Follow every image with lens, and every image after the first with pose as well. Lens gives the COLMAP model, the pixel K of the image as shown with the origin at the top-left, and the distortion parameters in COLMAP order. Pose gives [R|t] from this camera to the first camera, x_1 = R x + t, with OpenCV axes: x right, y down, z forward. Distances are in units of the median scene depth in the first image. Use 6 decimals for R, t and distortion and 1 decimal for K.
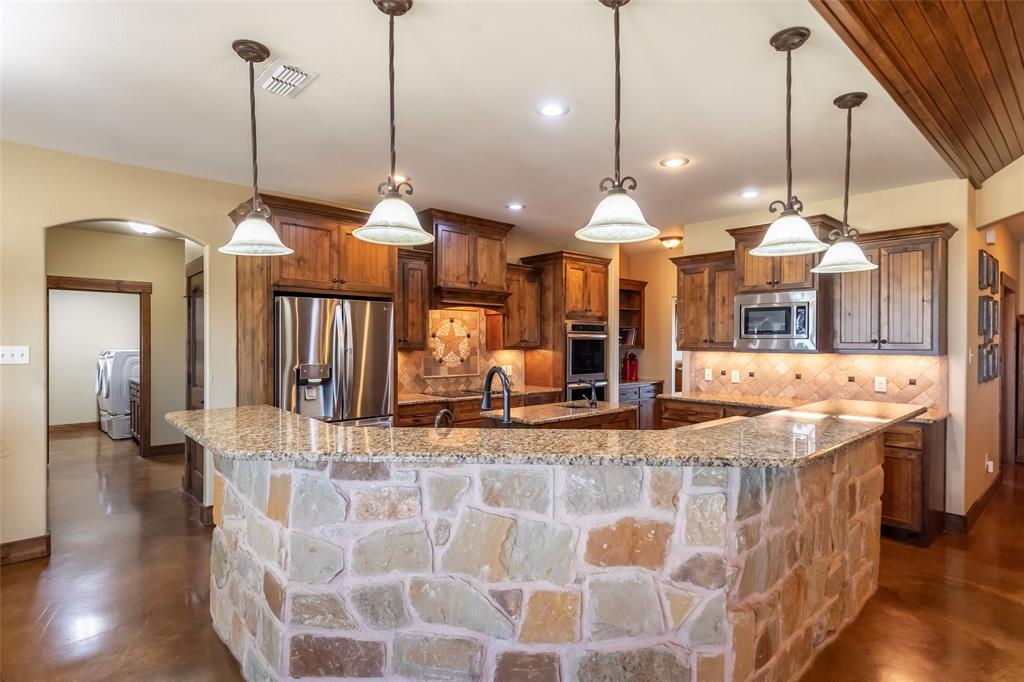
lens RADIAL K [[523.5, 0, 499.1], [0, 523.5, 344.6], [0, 0, 1]] dist [-0.013821, 0.000541]
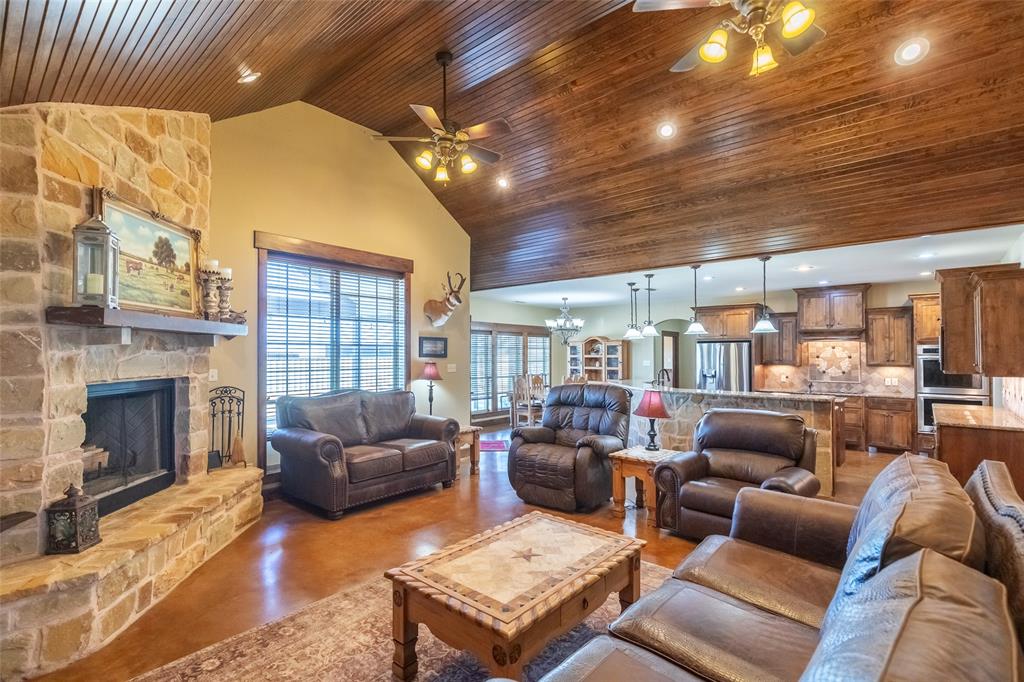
lens RADIAL K [[464.5, 0, 506.8], [0, 464.5, 349.3], [0, 0, 1]] dist [0.009895, -0.000080]
pose [[0.126384, -0.012651, -0.991901, 1.301265], [-0.005568, 0.999894, -0.013462, -0.016764], [0.991966, 0.007224, 0.126300, -0.203572]]
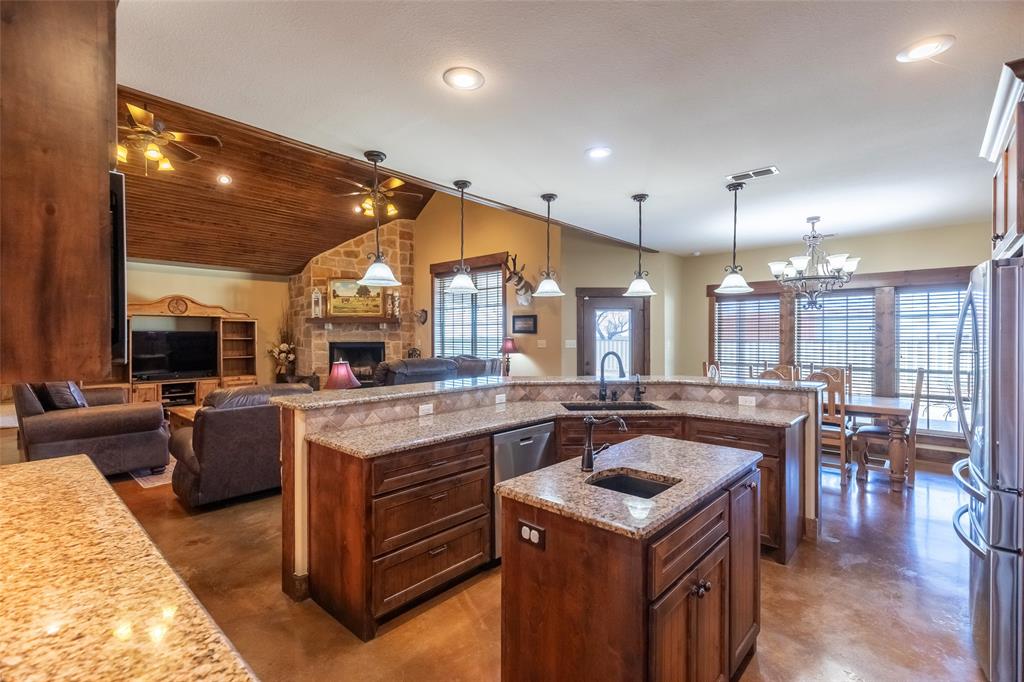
lens RADIAL K [[464.5, 0, 510.8], [0, 464.5, 337.4], [0, 0, 1]] dist [0.009895, -0.000080]
pose [[-0.993310, -0.000047, -0.115482, 0.238207], [-0.000746, 0.999982, 0.006013, -0.007217], [0.115479, 0.006059, -0.993291, 1.118685]]
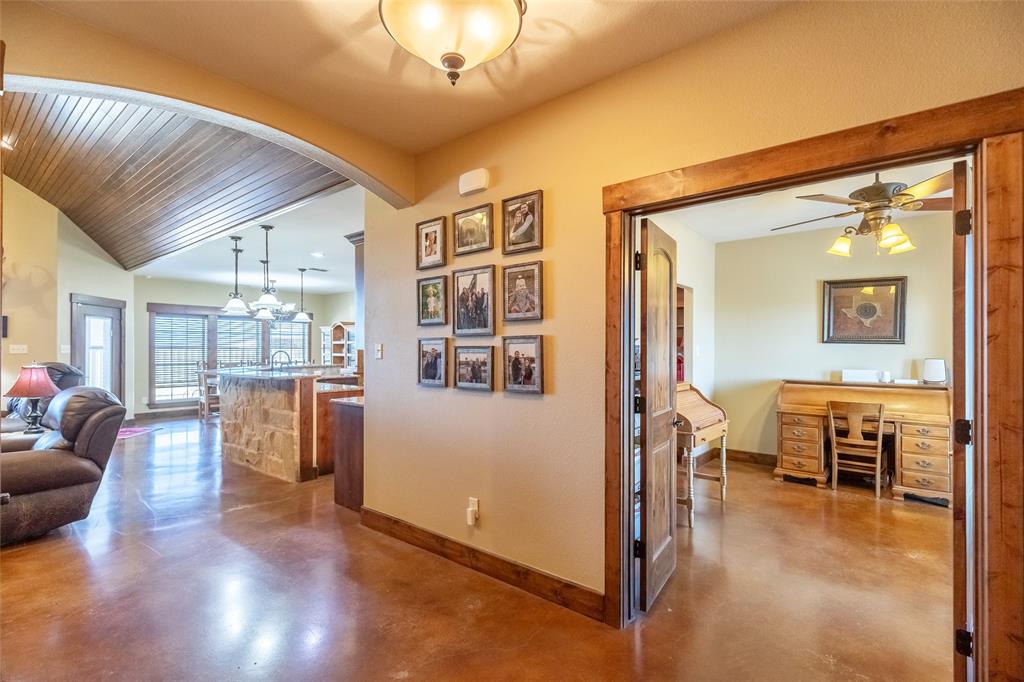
lens RADIAL K [[464.5, 0, 521.5], [0, 464.5, 346.8], [0, 0, 1]] dist [0.009895, -0.000080]
pose [[0.190497, -0.008851, -0.981648, 1.399412], [-0.003758, 0.999945, -0.009746, 0.020235], [0.981681, 0.005546, 0.190453, 0.844866]]
